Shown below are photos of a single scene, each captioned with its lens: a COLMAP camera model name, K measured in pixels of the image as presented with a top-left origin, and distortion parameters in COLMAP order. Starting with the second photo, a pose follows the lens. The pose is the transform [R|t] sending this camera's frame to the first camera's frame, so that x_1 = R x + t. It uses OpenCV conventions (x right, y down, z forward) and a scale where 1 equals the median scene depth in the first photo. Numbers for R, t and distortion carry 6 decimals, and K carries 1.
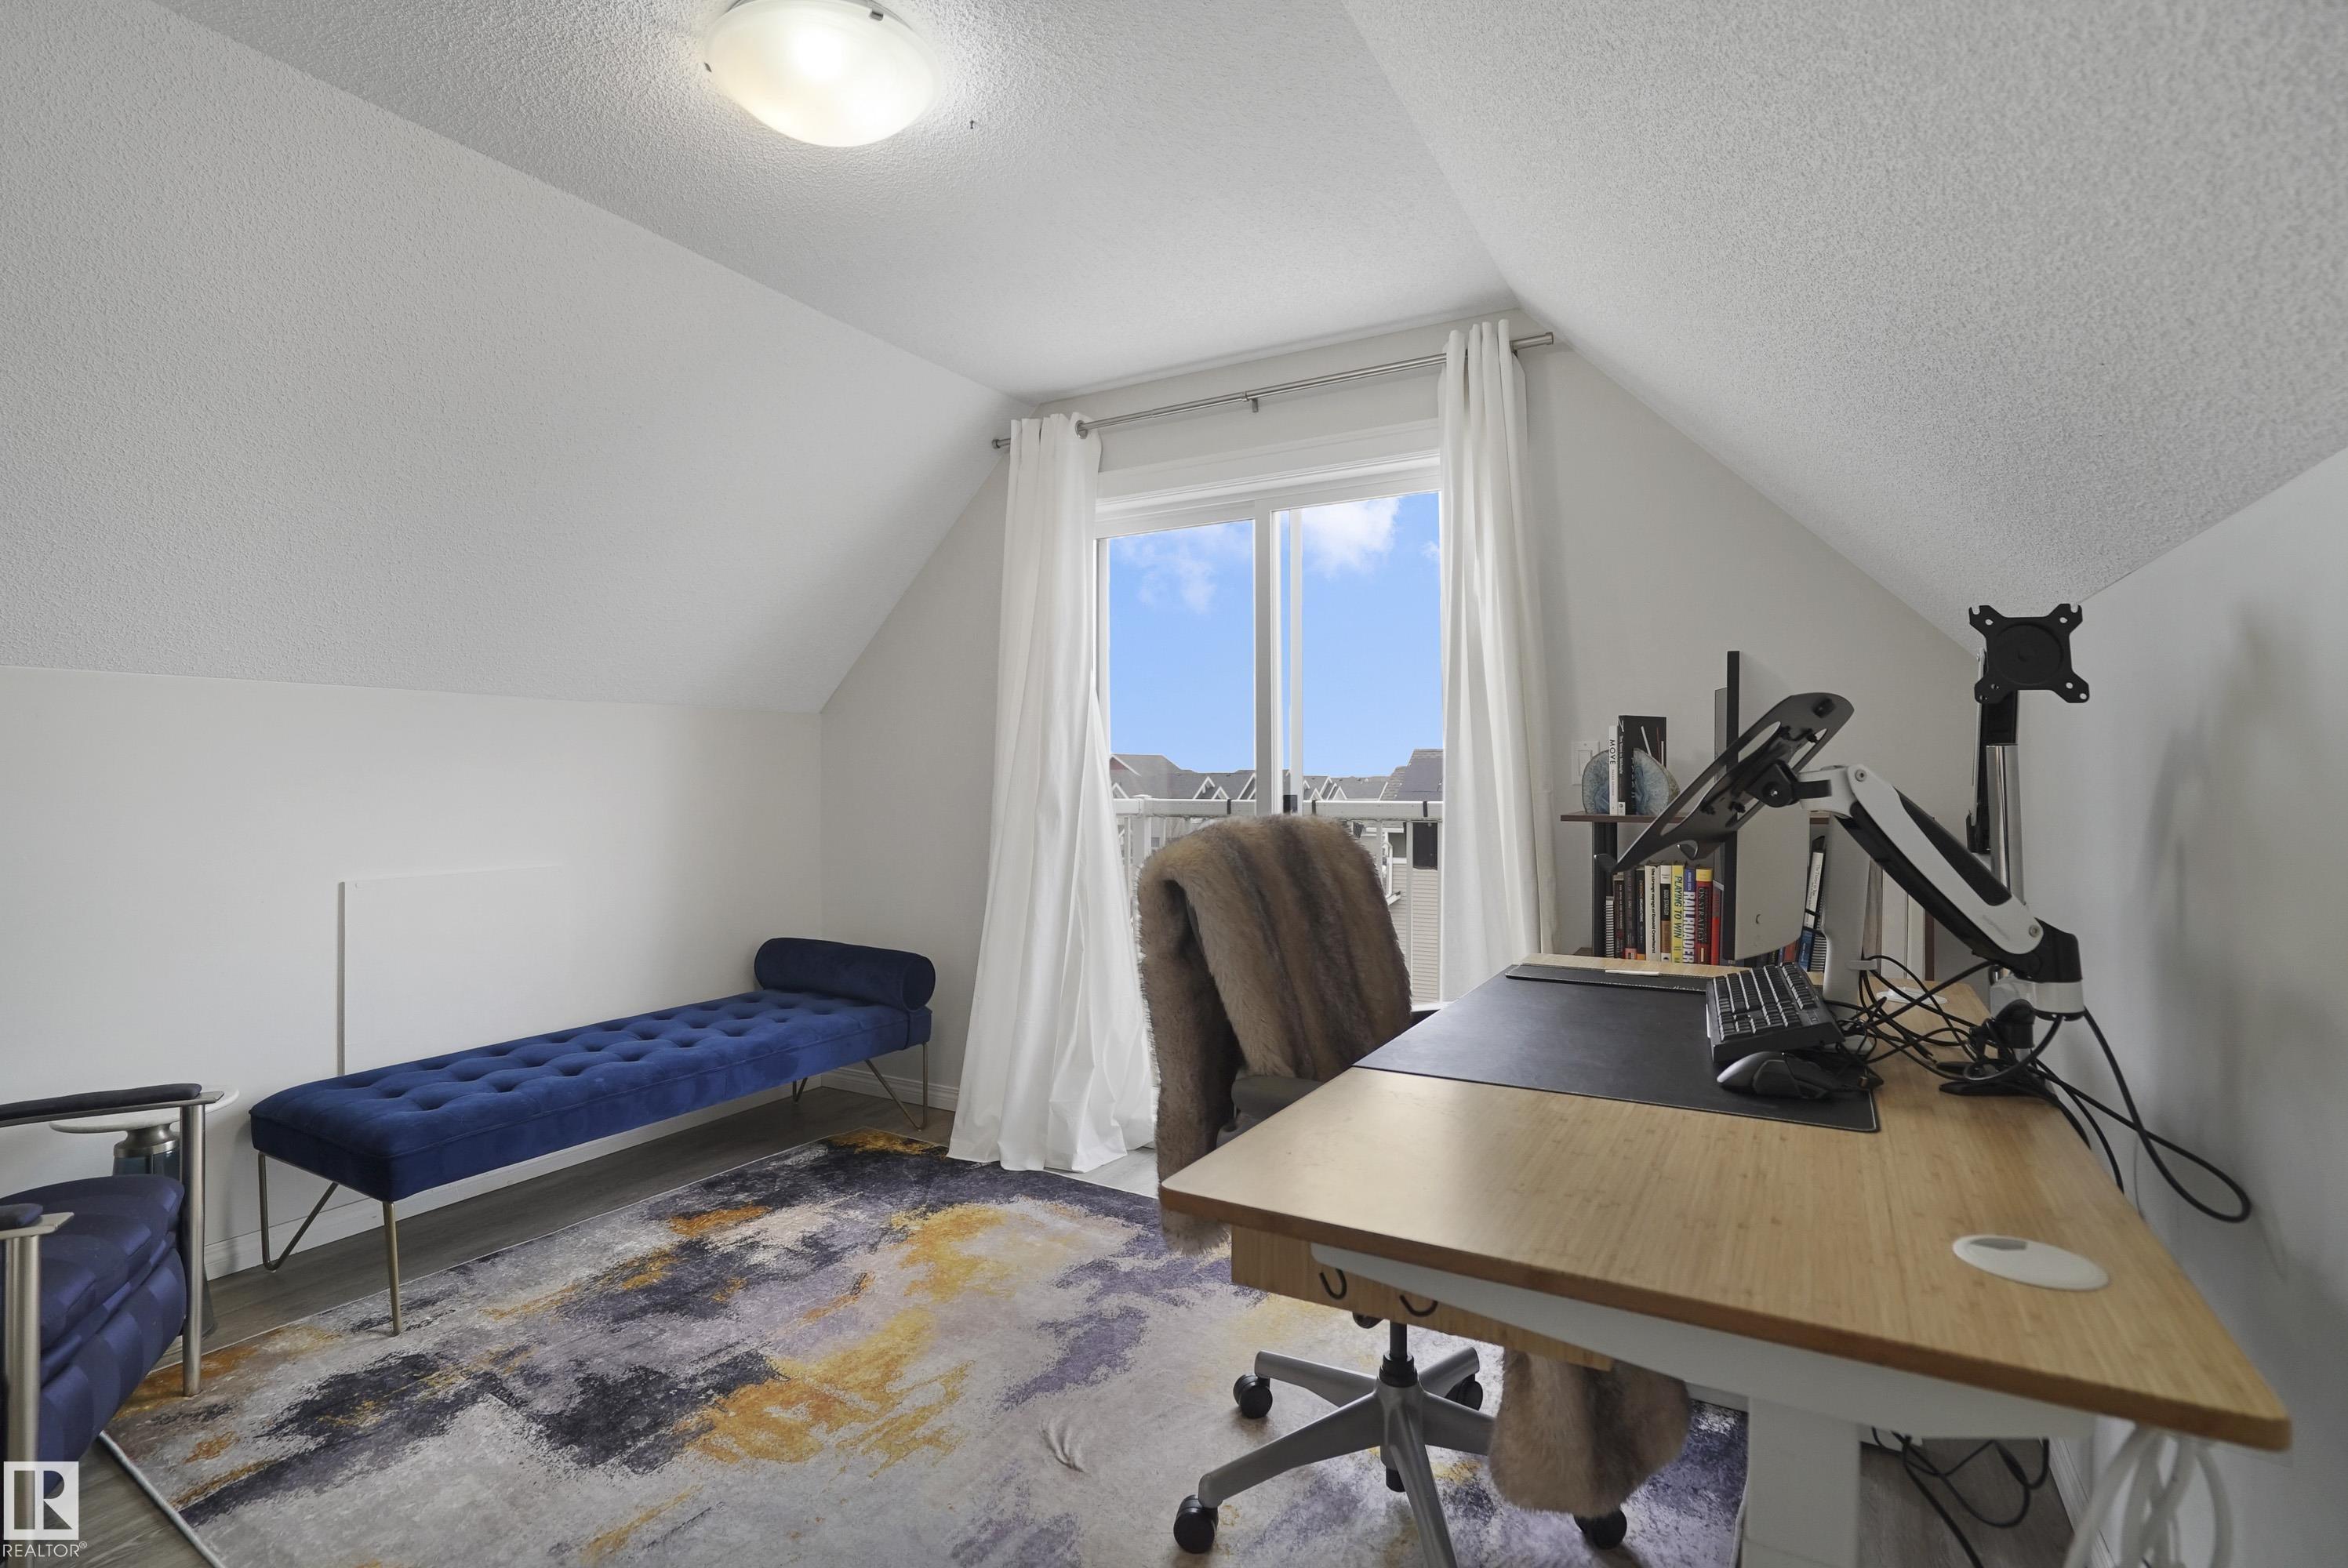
lens RADIAL K [[1132.0, 0, 1174.0], [0, 1132.0, 784.0], [0, 0, 1]] dist [-0.040135, 0.000368]
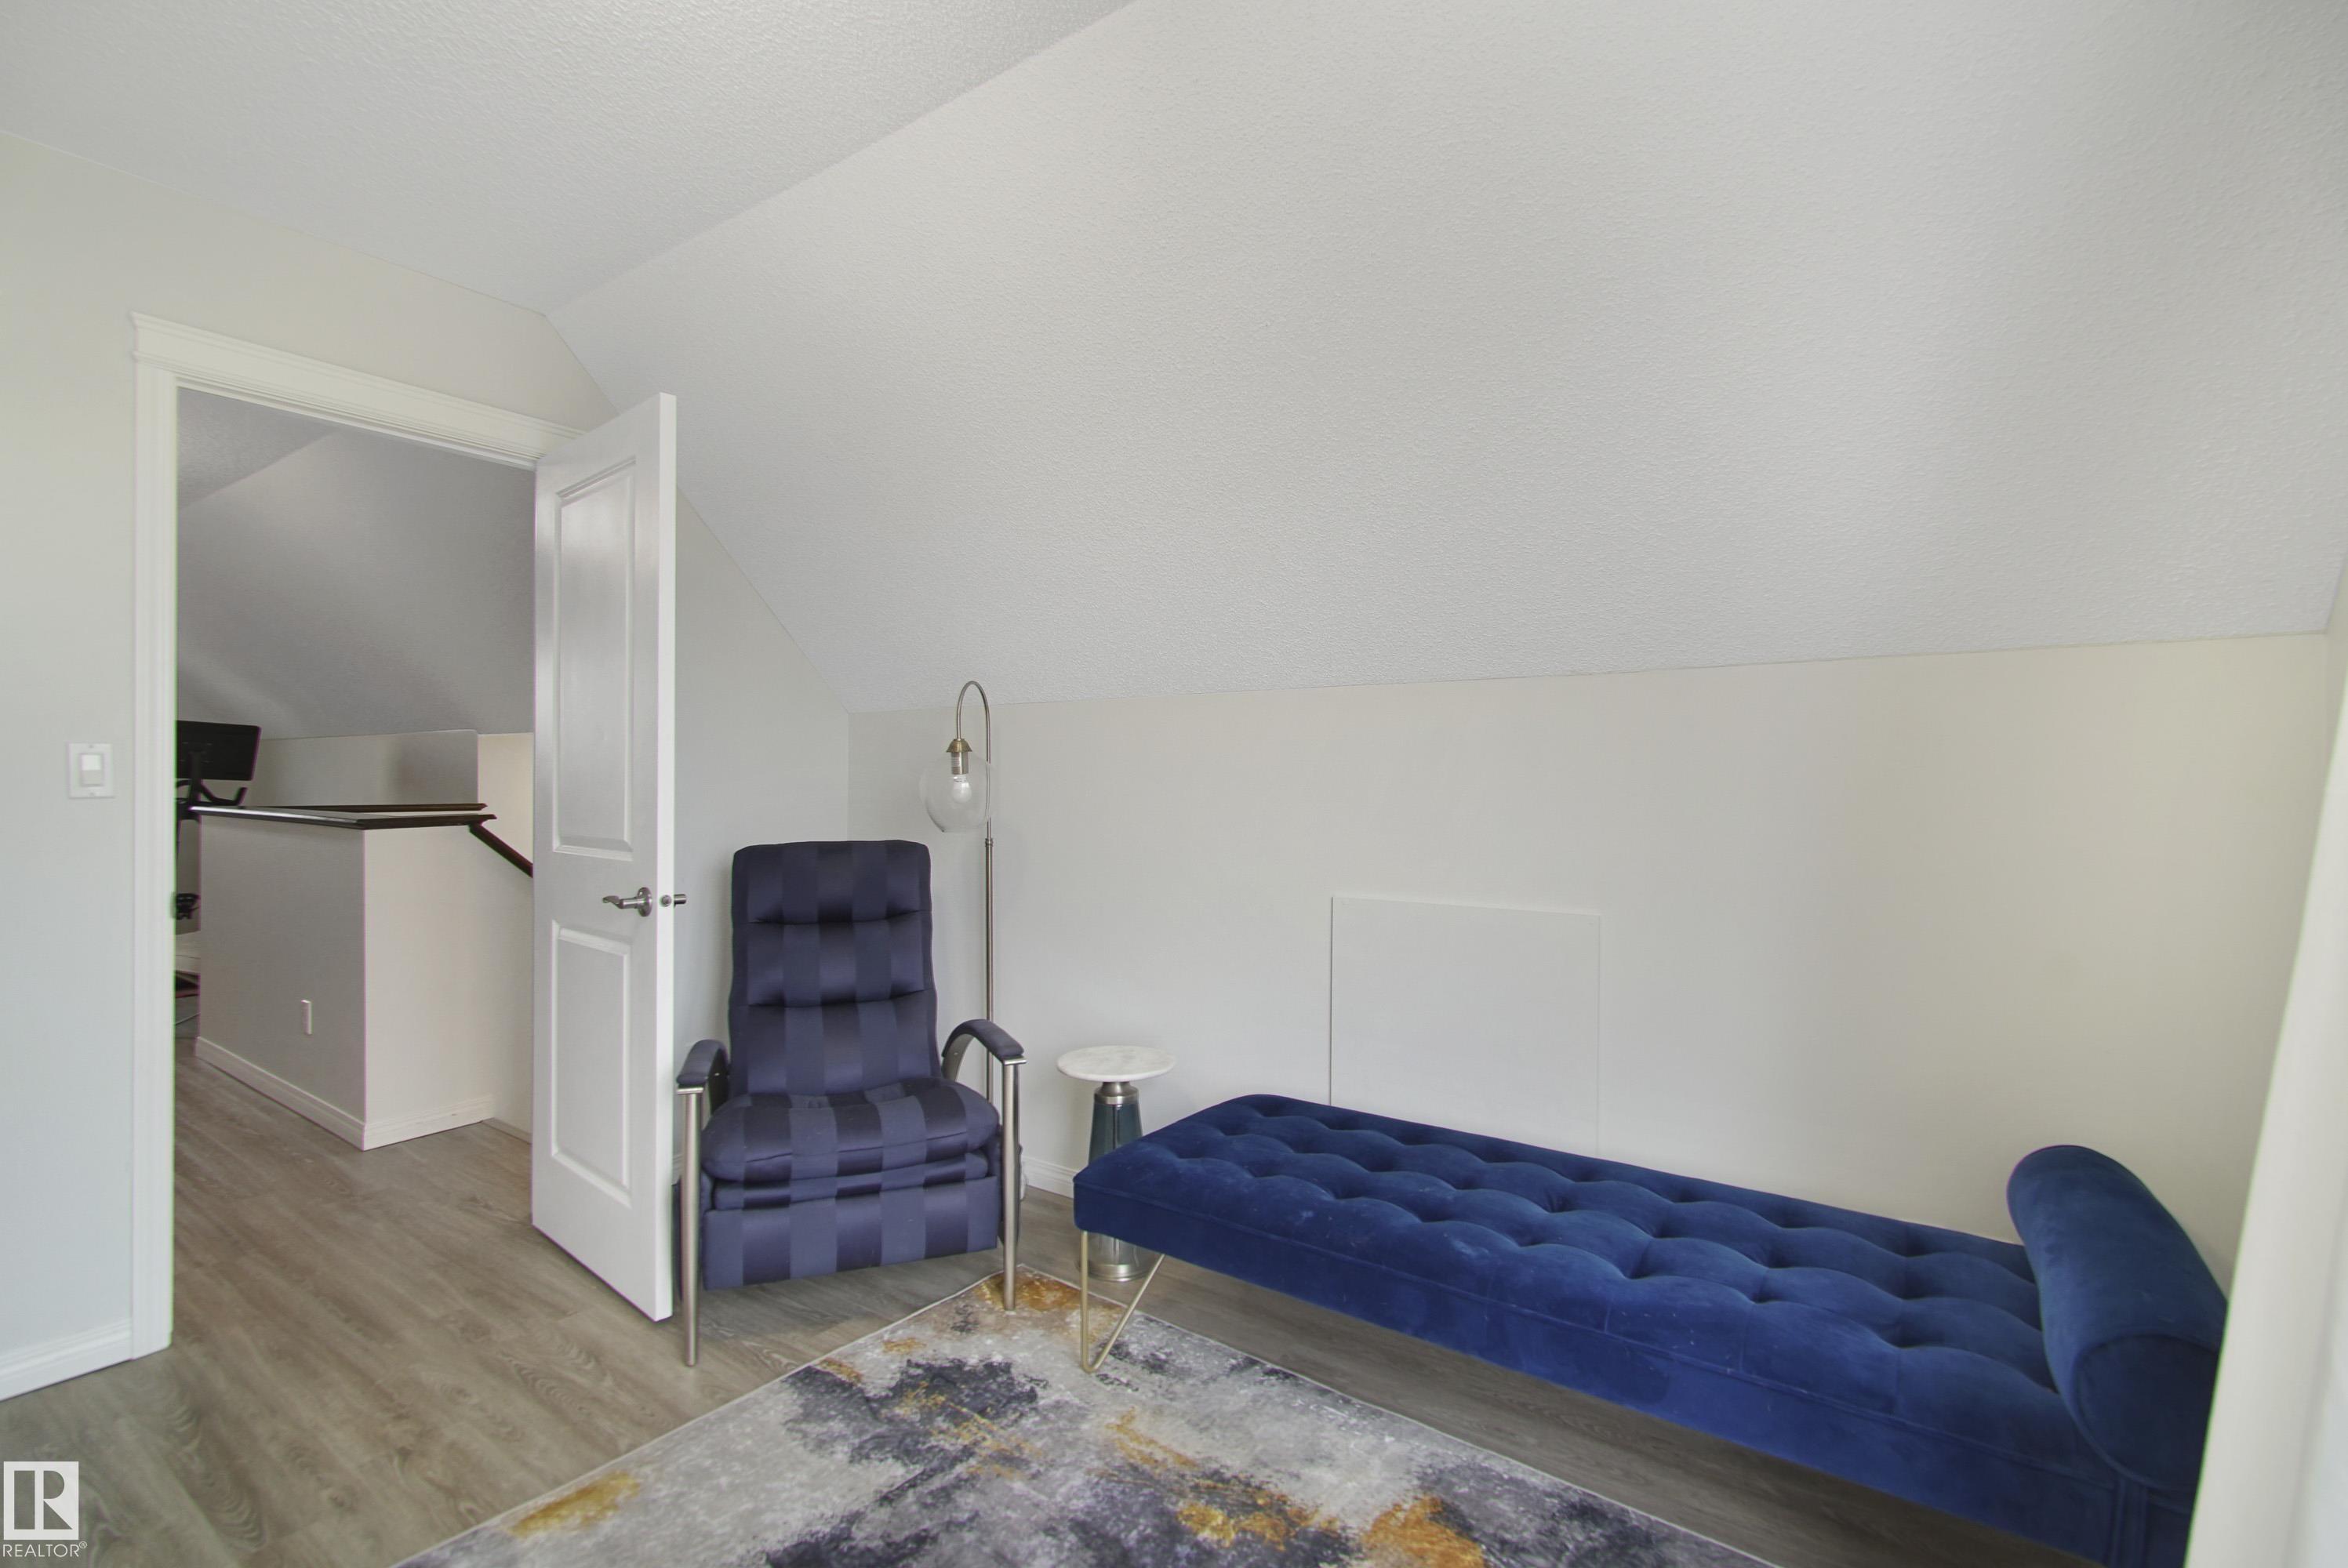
lens RADIAL K [[1061.0, 0, 1174.0], [0, 1061.0, 784.0], [0, 0, 1]] dist [-0.000676, -0.000084]
pose [[-0.129238, 0.002732, -0.991610, 0.144805], [-0.004646, 0.999984, 0.003360, -0.008218], [0.991603, 0.005041, -0.129223, 0.896557]]
